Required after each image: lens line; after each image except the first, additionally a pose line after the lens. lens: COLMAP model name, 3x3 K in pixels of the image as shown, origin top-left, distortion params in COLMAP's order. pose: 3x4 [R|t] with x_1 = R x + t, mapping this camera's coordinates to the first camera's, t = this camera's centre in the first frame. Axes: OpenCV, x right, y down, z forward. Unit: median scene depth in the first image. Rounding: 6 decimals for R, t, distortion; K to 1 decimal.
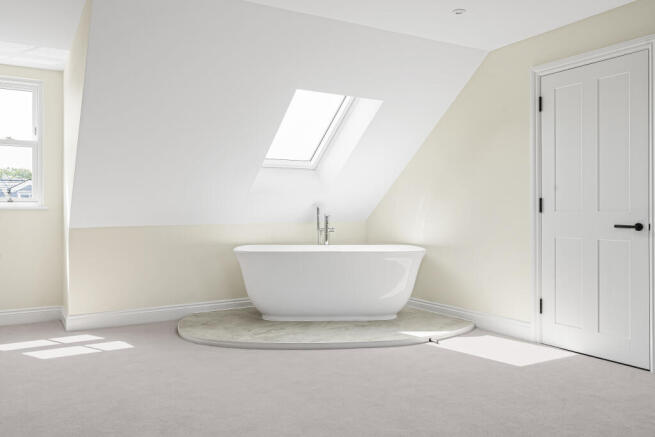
lens RADIAL K [[506.9, 0, 327.5], [0, 506.9, 218.5], [0, 0, 1]] dist [-0.007664, -0.003533]
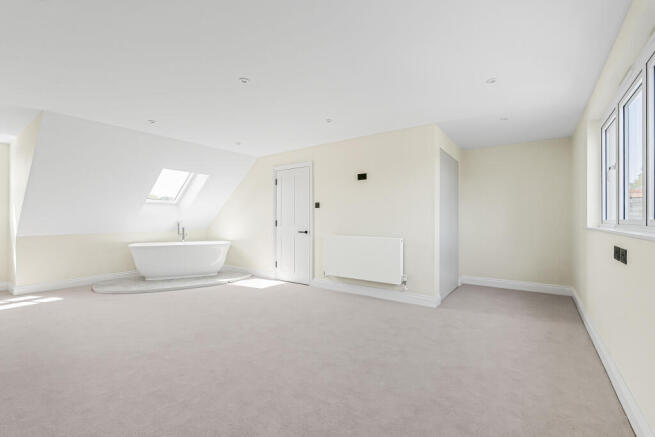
lens RADIAL K [[281.4, 0, 325.1], [0, 281.4, 219.4], [0, 0, 1]] dist [0.001129, 0.000118]
pose [[0.921633, -0.000430, 0.388061, 0.097028], [0.005797, 0.999903, -0.012660, -0.023008], [-0.388018, 0.013917, 0.921547, -0.313693]]
